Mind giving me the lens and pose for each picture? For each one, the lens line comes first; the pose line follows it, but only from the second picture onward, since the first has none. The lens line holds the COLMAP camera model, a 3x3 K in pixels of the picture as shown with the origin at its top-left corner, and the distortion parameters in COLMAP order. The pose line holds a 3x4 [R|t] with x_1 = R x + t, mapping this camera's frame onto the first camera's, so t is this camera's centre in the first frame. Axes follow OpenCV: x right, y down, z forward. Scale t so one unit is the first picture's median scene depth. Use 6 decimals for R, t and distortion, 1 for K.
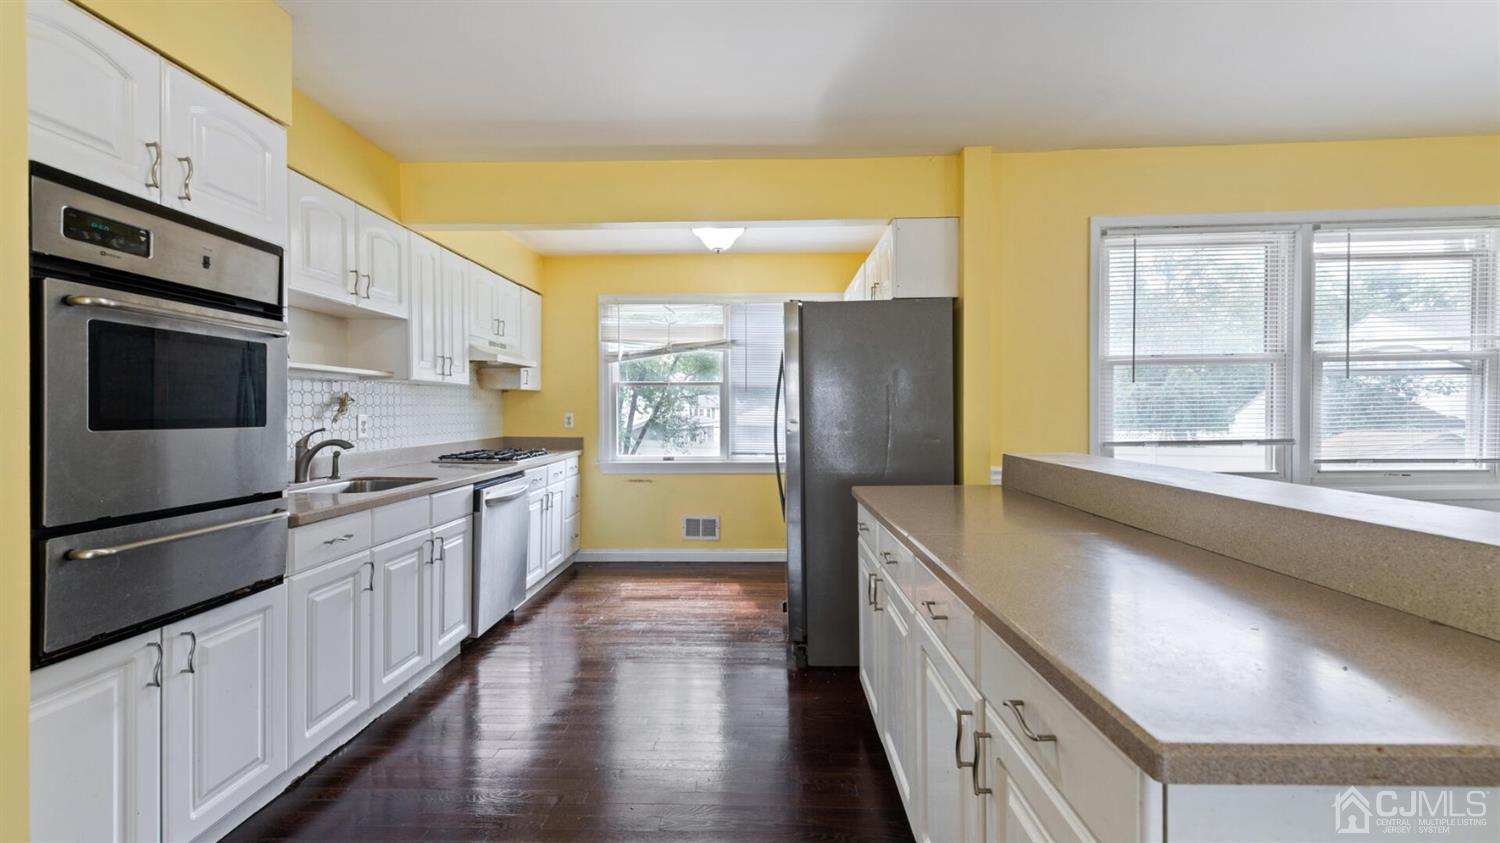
lens RADIAL K [[594.9, 0, 752.7], [0, 594.9, 415.9], [0, 0, 1]] dist [0.002360, 0.000045]
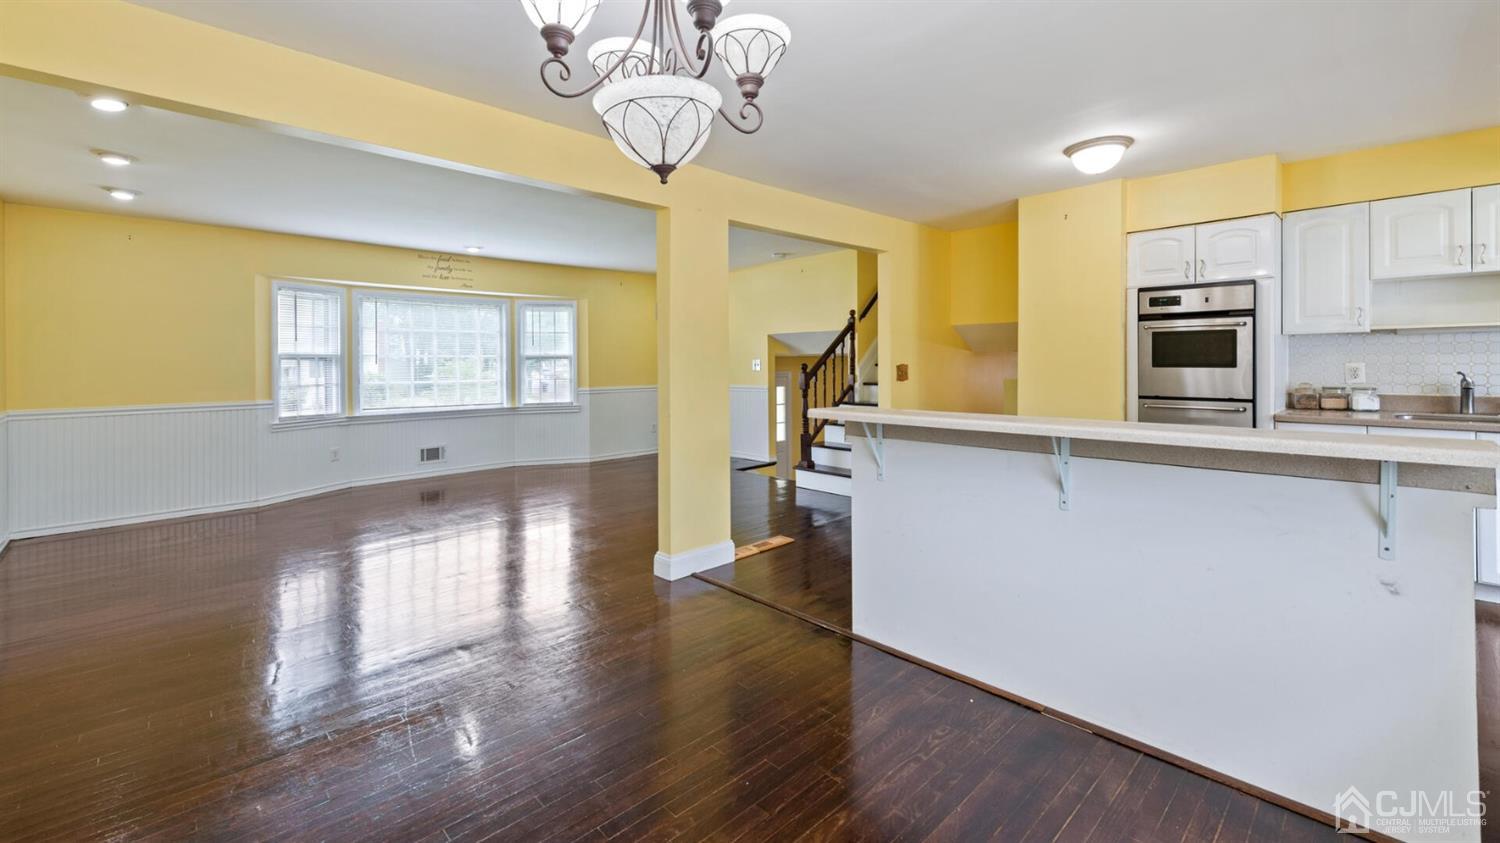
lens RADIAL K [[622.1, 0, 753.5], [0, 622.1, 357.3], [0, 0, 1]] dist [-0.000219, -0.000232]
pose [[-0.704916, 0.005252, -0.709272, 1.206440], [0.006017, 0.999981, 0.001425, -0.019955], [0.709266, -0.003263, -0.704934, 0.810209]]
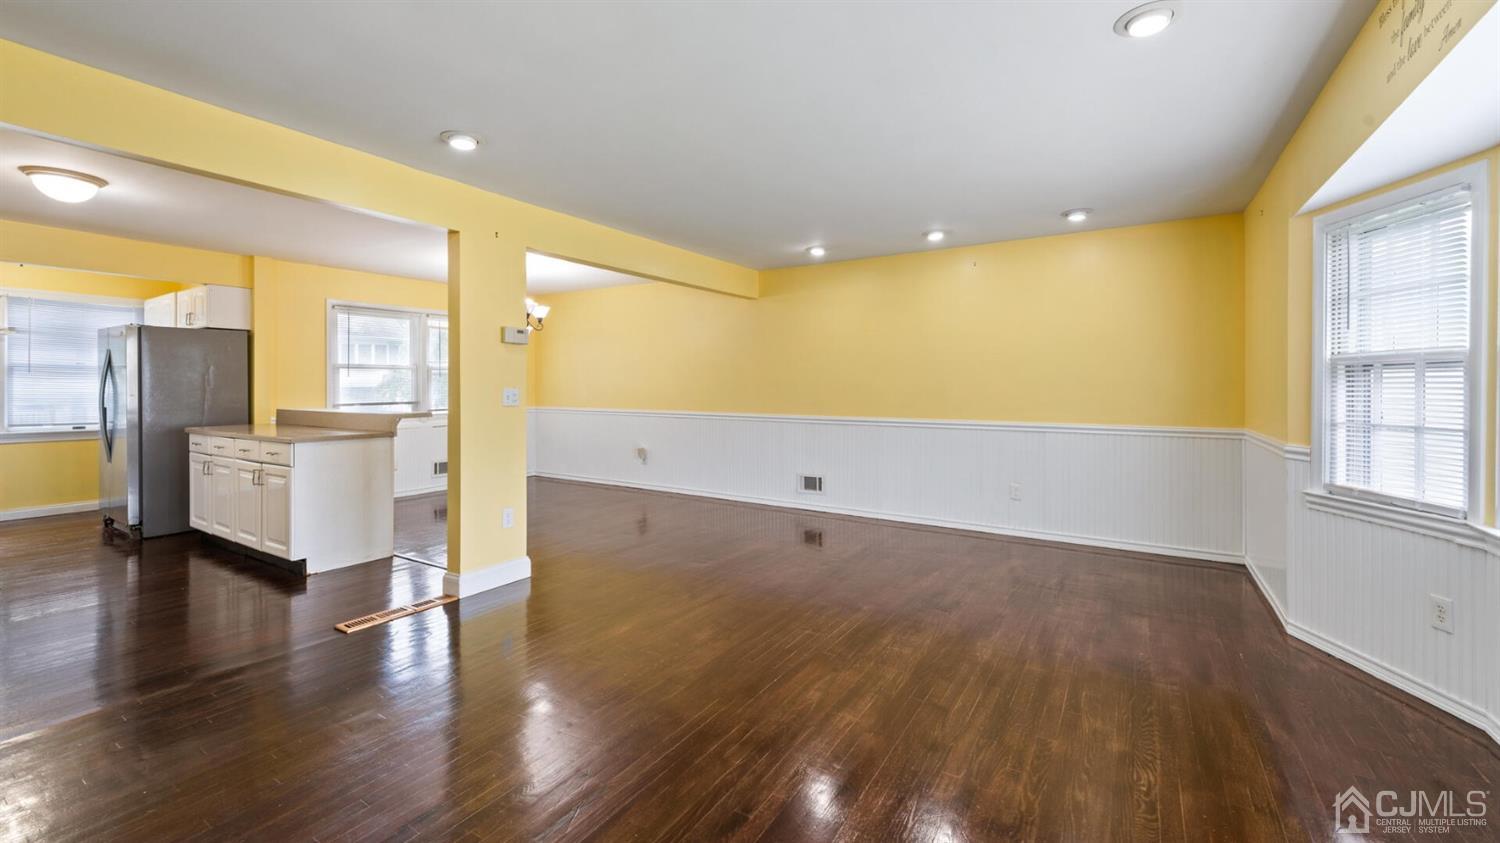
lens RADIAL K [[601.0, 0, 745.8], [0, 601.0, 392.2], [0, 0, 1]] dist [0.005291, 0.000276]
pose [[0.527086, 0.000628, 0.849812, -0.469670], [0.004736, 0.999982, -0.003676, 0.016887], [-0.849799, 0.005962, 0.527073, -1.389968]]
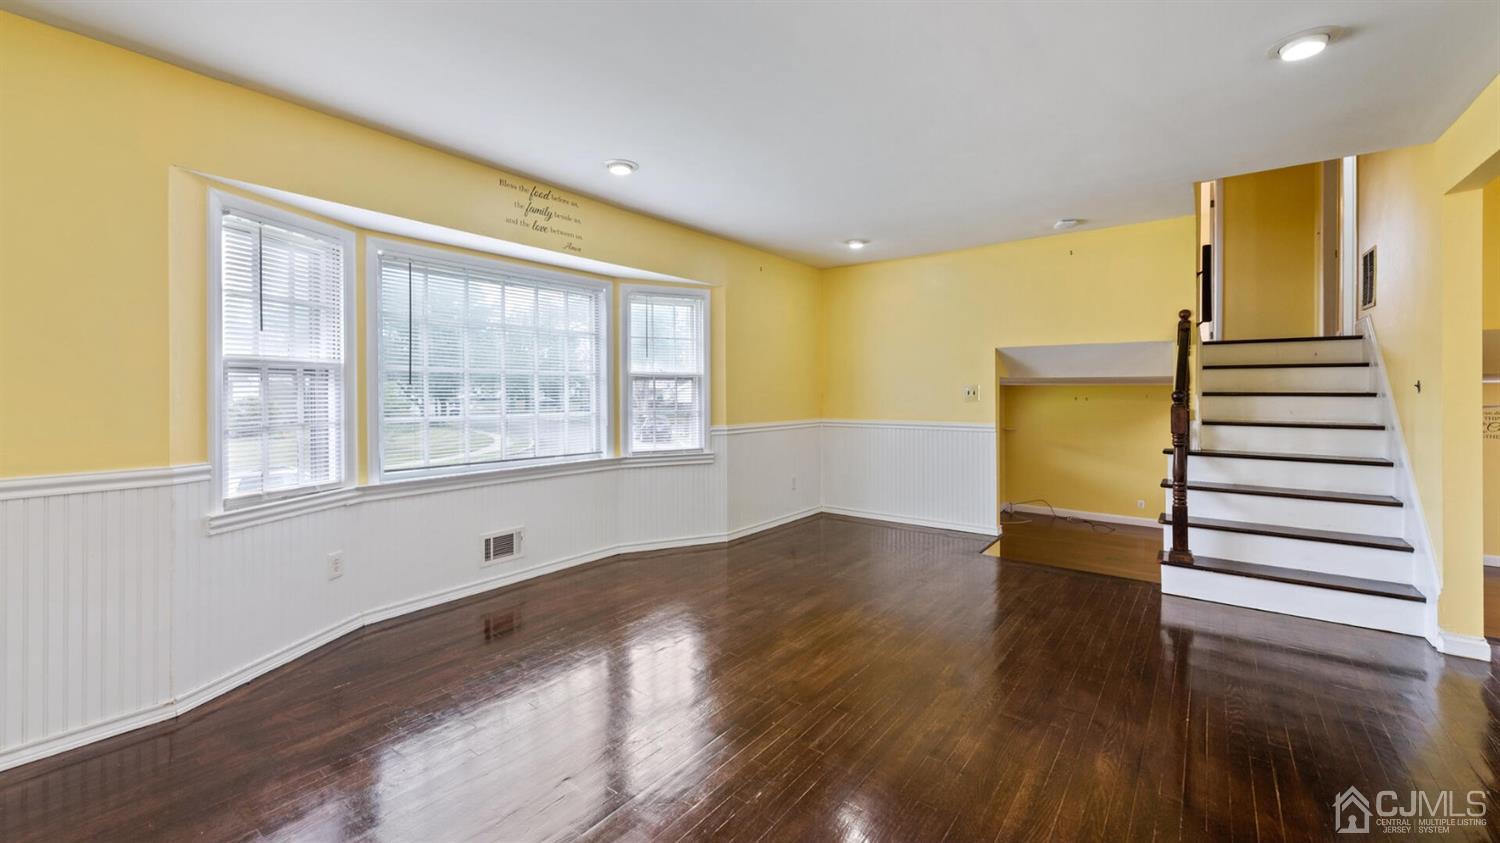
lens RADIAL K [[601.0, 0, 745.8], [0, 601.0, 392.2], [0, 0, 1]] dist [0.005291, 0.000276]
pose [[-0.593710, 0.006498, -0.804653, 1.114956], [-0.005286, 0.999914, 0.011975, -0.001823], [0.804662, 0.011363, -0.593625, -0.566911]]
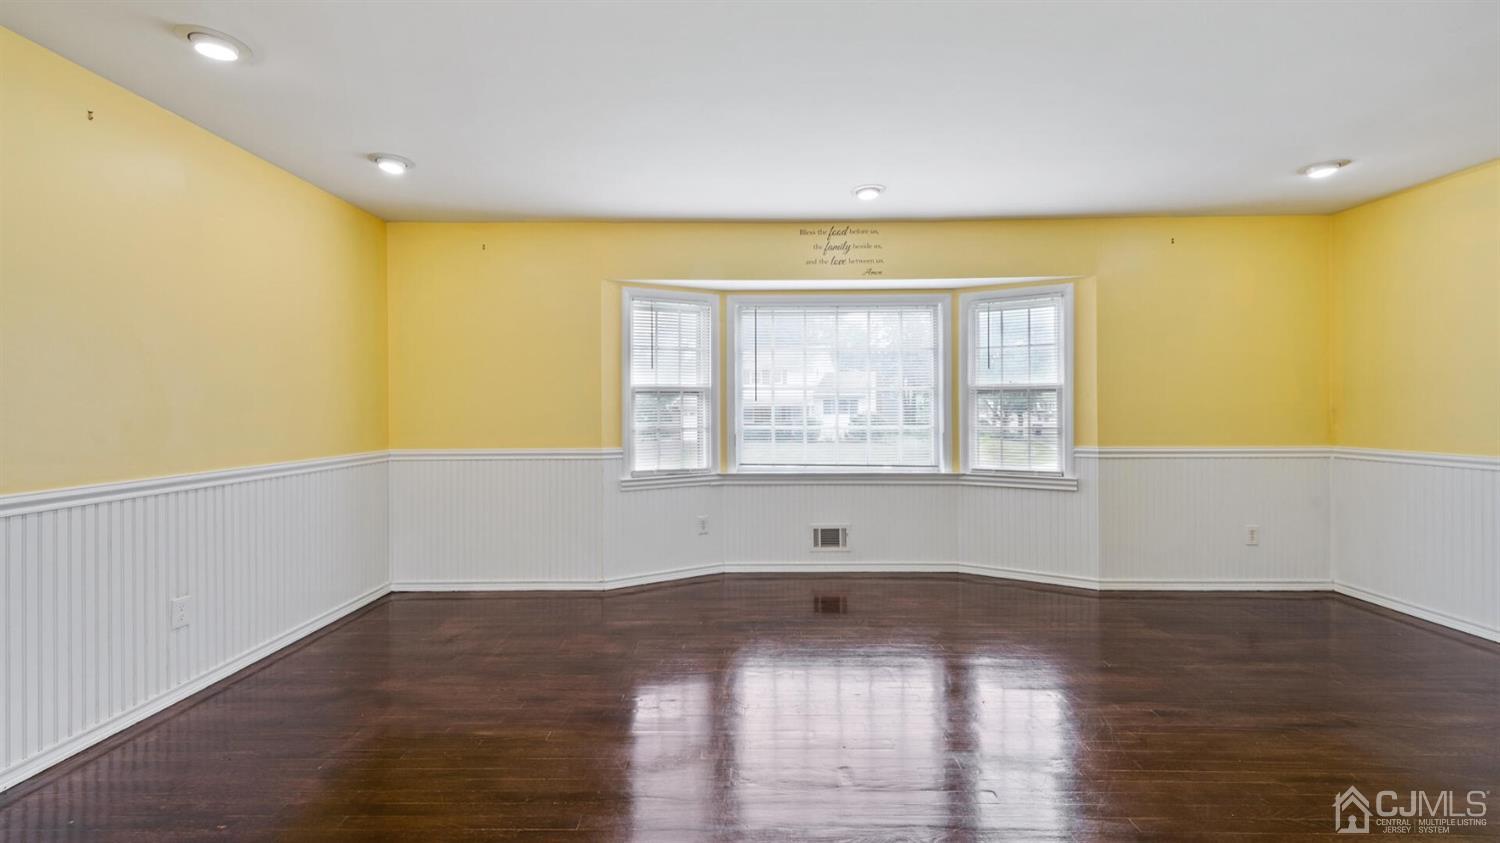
lens RADIAL K [[589.9, 0, 740.5], [0, 589.9, 407.5], [0, 0, 1]] dist [0.012709, -0.000003]
pose [[-0.999942, 0.009191, -0.005700, 0.611739], [0.009131, 0.999903, 0.010540, 0.001340], [0.005797, 0.010487, -0.999928, -0.264827]]
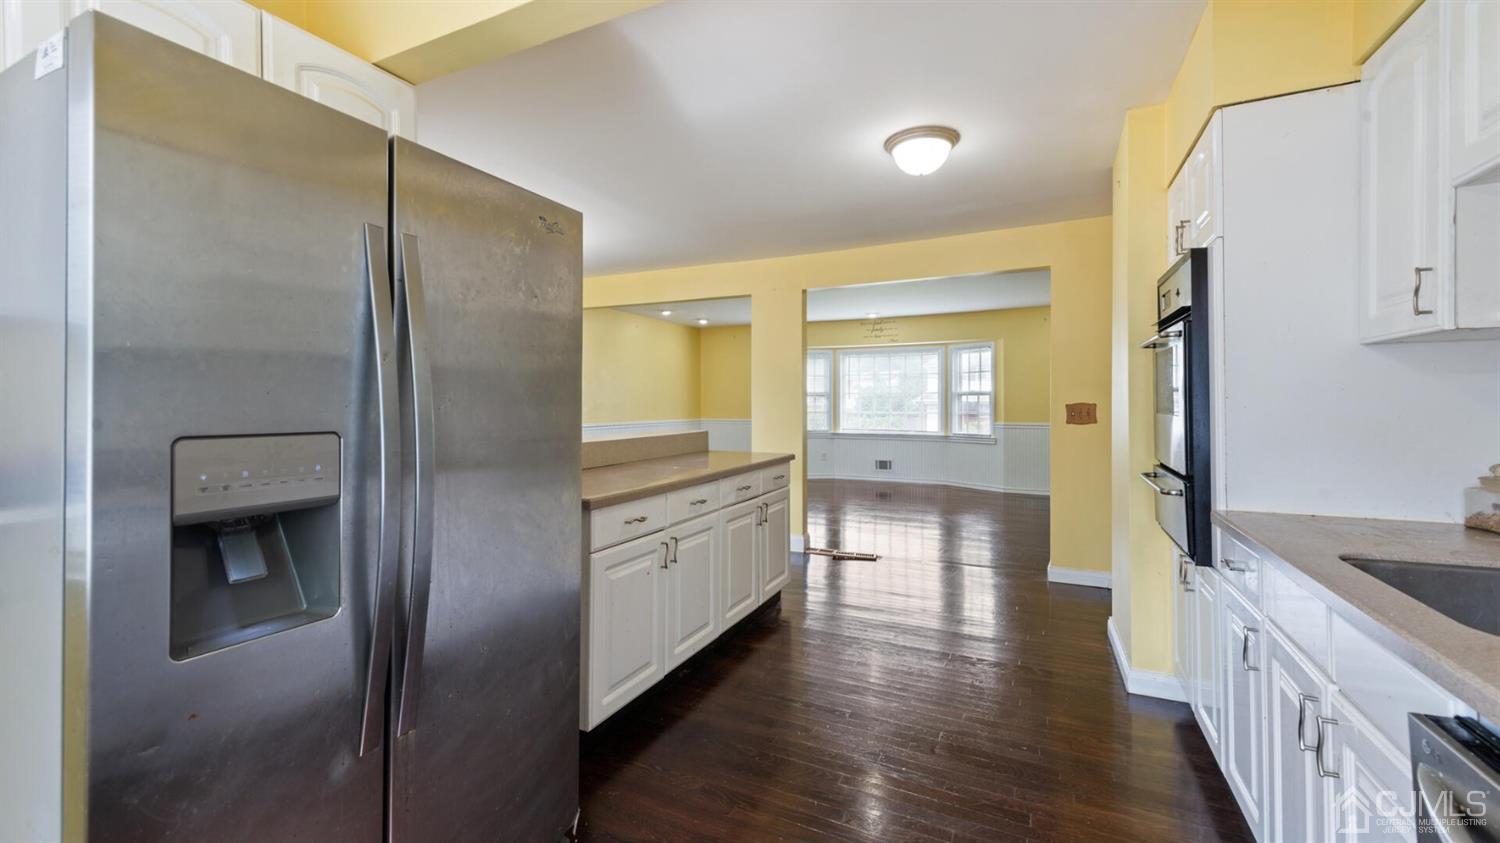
lens RADIAL K [[601.0, 0, 745.8], [0, 601.0, 392.2], [0, 0, 1]] dist [0.005291, 0.000276]
pose [[-0.906459, 0.012512, 0.422108, -0.308238], [0.010088, 0.999917, -0.007976, -0.016646], [-0.422173, -0.002972, -0.906510, 1.428970]]
